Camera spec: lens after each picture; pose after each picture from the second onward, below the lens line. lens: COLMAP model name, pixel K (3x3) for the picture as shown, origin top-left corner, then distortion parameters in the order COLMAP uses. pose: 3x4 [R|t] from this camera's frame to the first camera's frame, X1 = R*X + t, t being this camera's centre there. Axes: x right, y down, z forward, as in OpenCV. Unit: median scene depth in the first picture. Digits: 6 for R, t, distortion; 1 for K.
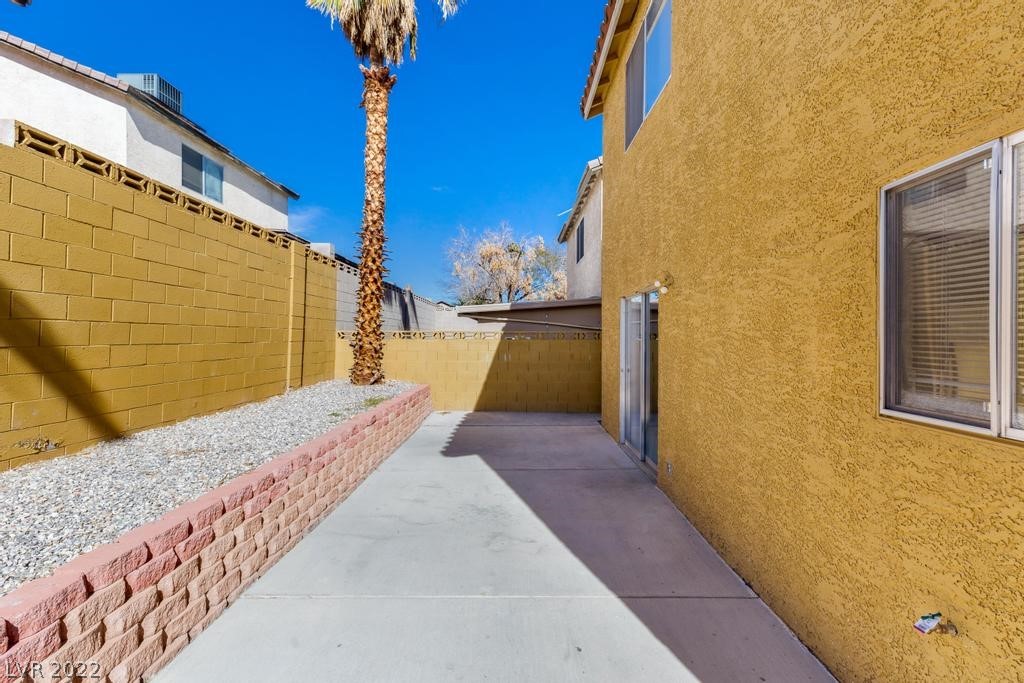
lens RADIAL K [[464.5, 0, 516.9], [0, 464.5, 336.7], [0, 0, 1]] dist [0.002125, 0.000352]
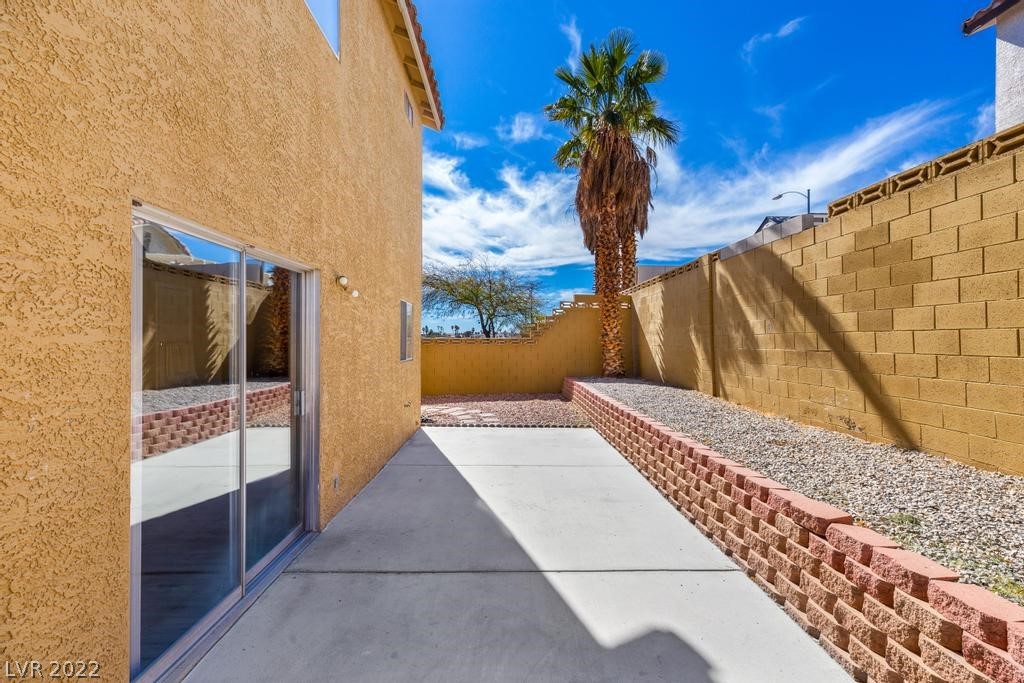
lens RADIAL K [[464.5, 0, 516.9], [0, 464.5, 336.7], [0, 0, 1]] dist [0.002125, 0.000352]
pose [[-0.999592, -0.009873, -0.026805, -0.003708], [-0.009514, 0.999864, -0.013494, 0.001340], [0.026934, -0.013233, -0.999550, 1.010500]]
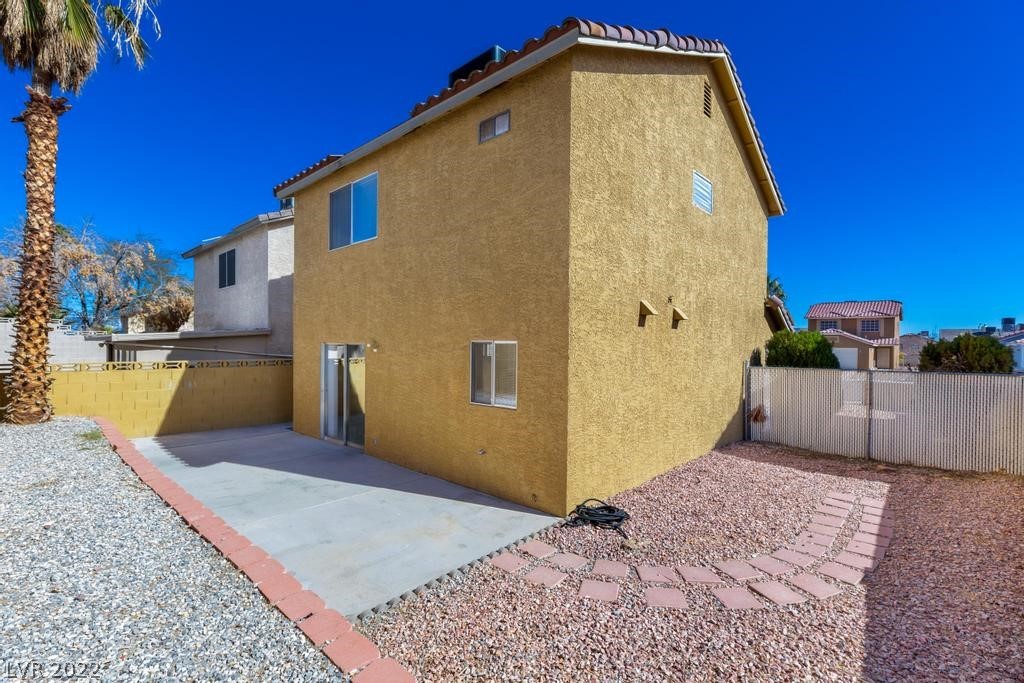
lens RADIAL K [[464.5, 0, 516.9], [0, 464.5, 336.7], [0, 0, 1]] dist [0.002125, 0.000352]
pose [[0.664601, 0.014128, 0.747065, -0.374941], [-0.007986, 0.999898, -0.011805, -0.069765], [-0.747156, 0.001880, 0.664646, -0.372944]]
